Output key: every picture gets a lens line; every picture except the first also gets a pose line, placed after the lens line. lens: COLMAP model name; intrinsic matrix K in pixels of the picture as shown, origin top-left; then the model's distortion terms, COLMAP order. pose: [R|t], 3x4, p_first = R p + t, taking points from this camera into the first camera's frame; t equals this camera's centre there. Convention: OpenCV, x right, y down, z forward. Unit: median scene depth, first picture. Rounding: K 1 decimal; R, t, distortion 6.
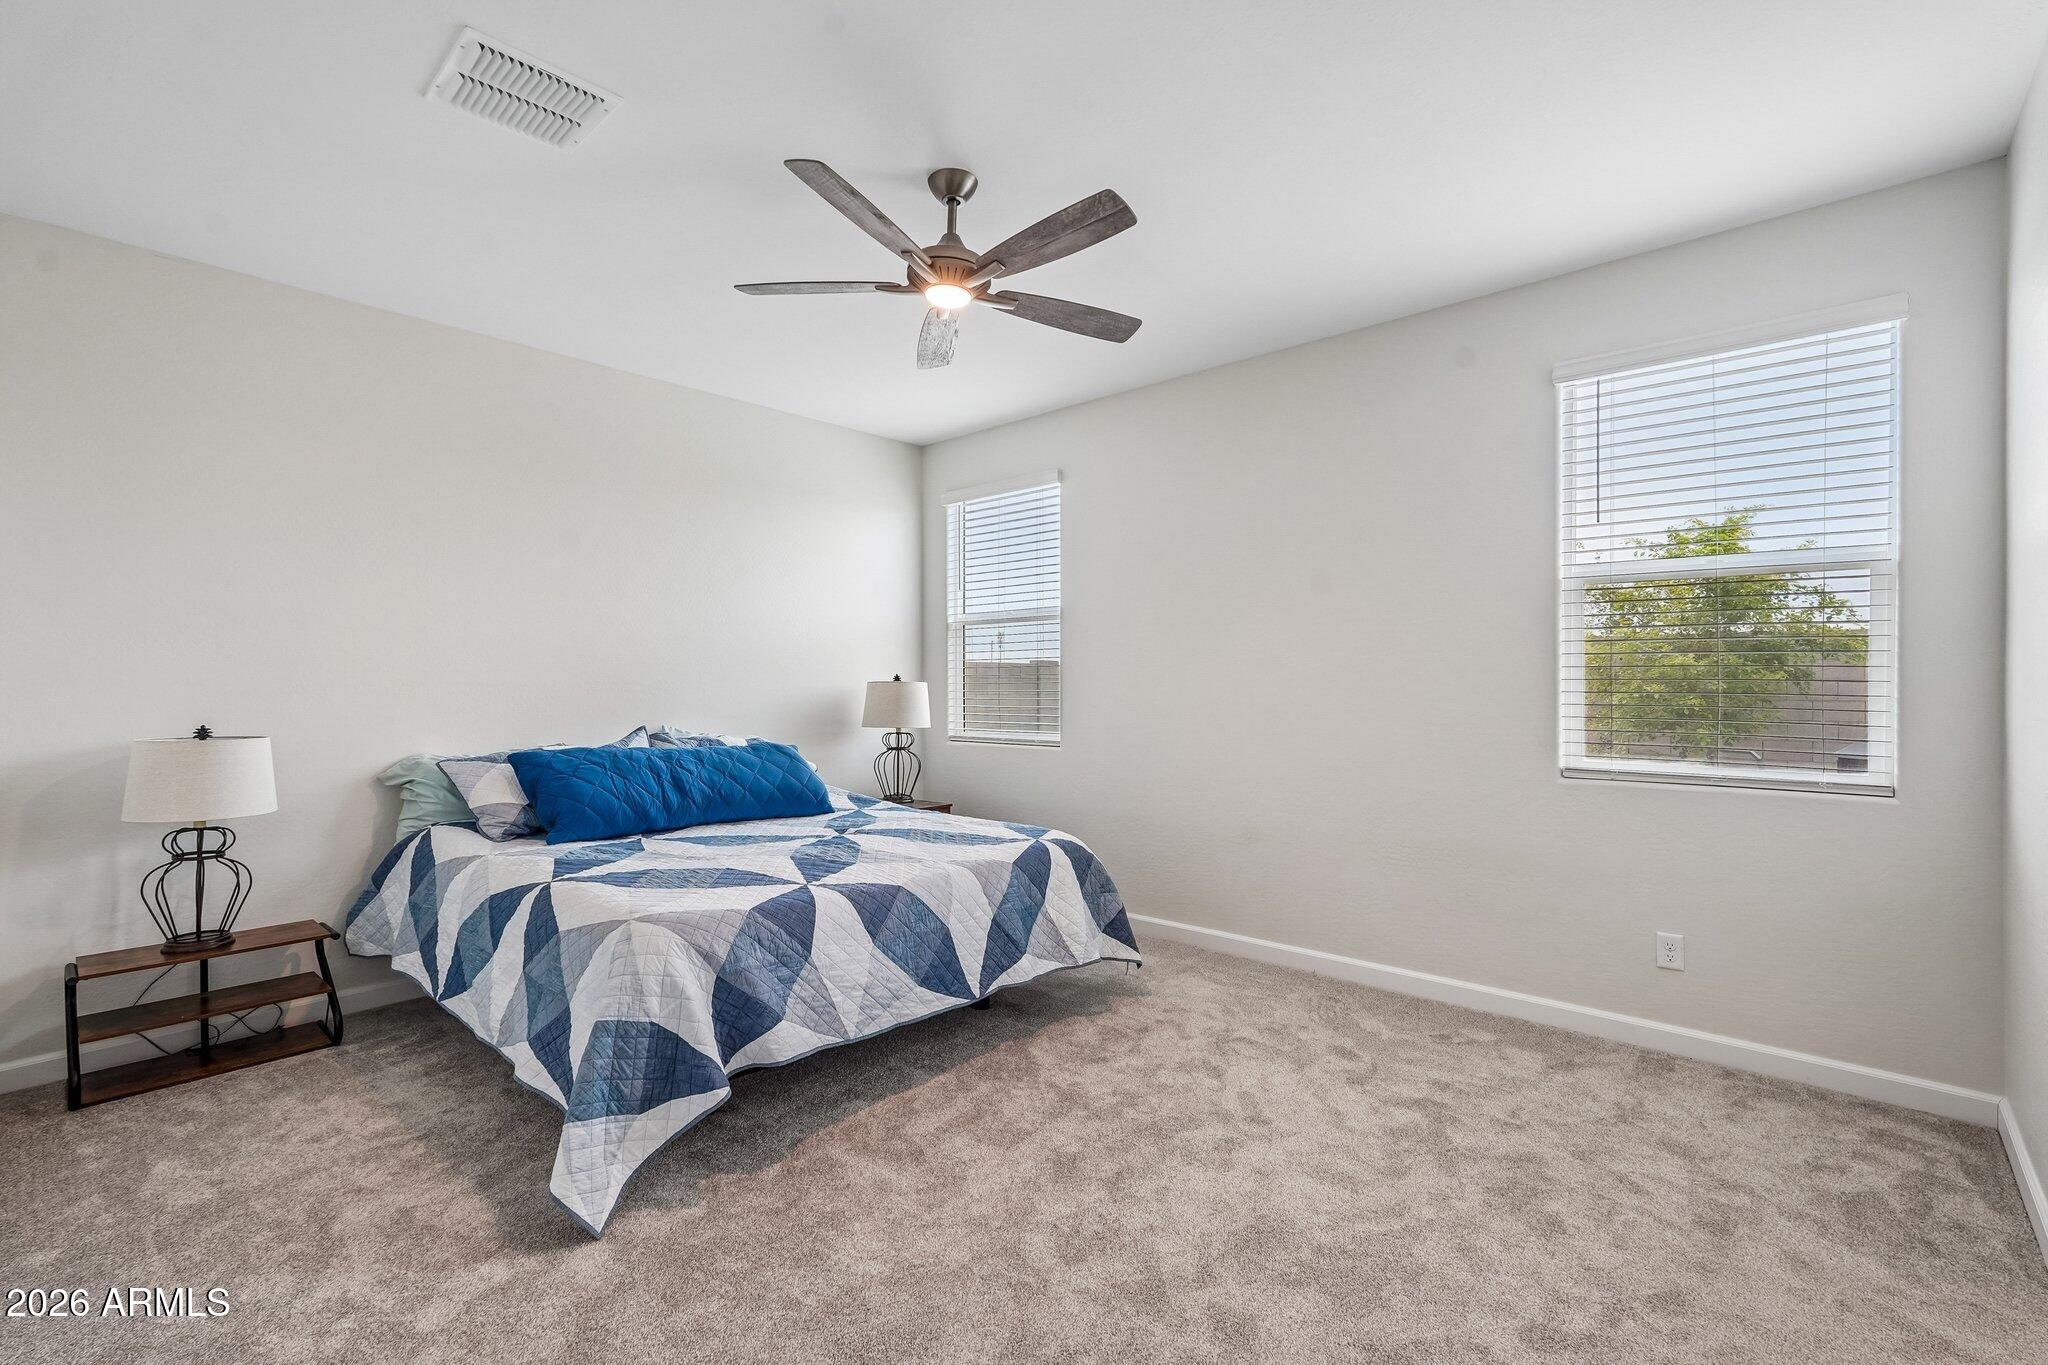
lens RADIAL K [[930.9, 0, 1026.7], [0, 930.9, 681.4], [0, 0, 1]] dist [-0.004956, 0.004369]
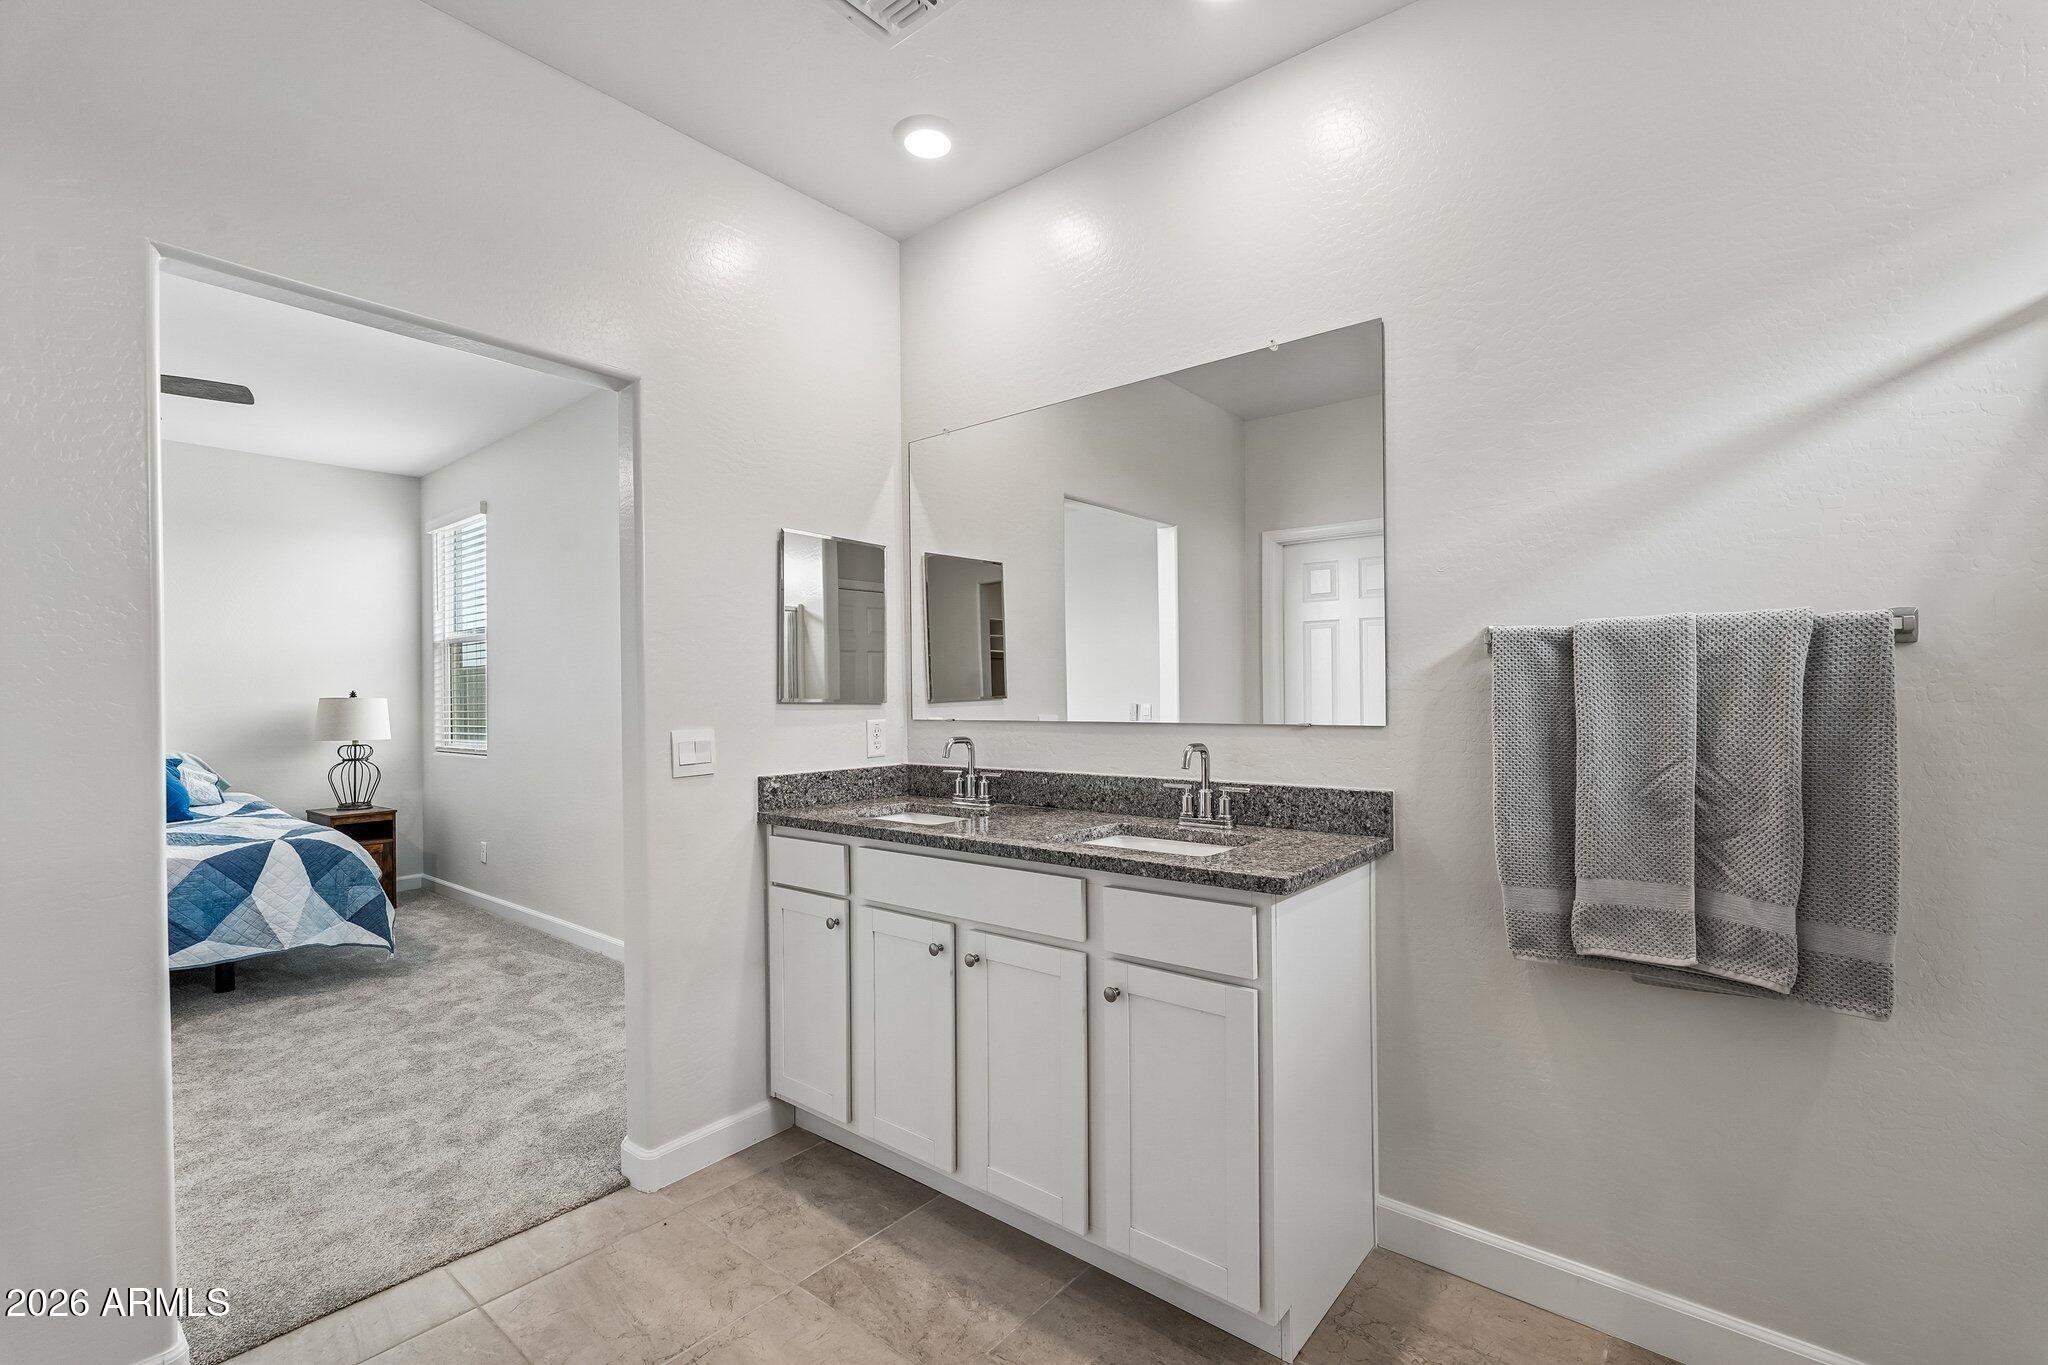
lens RADIAL K [[930.9, 0, 1001.0], [0, 930.9, 678.4], [0, 0, 1]] dist [-0.004956, 0.004369]
pose [[0.999169, -0.013466, 0.038460, 0.883172], [0.013848, 0.999857, -0.009694, -0.001681], [-0.038324, 0.010219, 0.999213, -0.164463]]
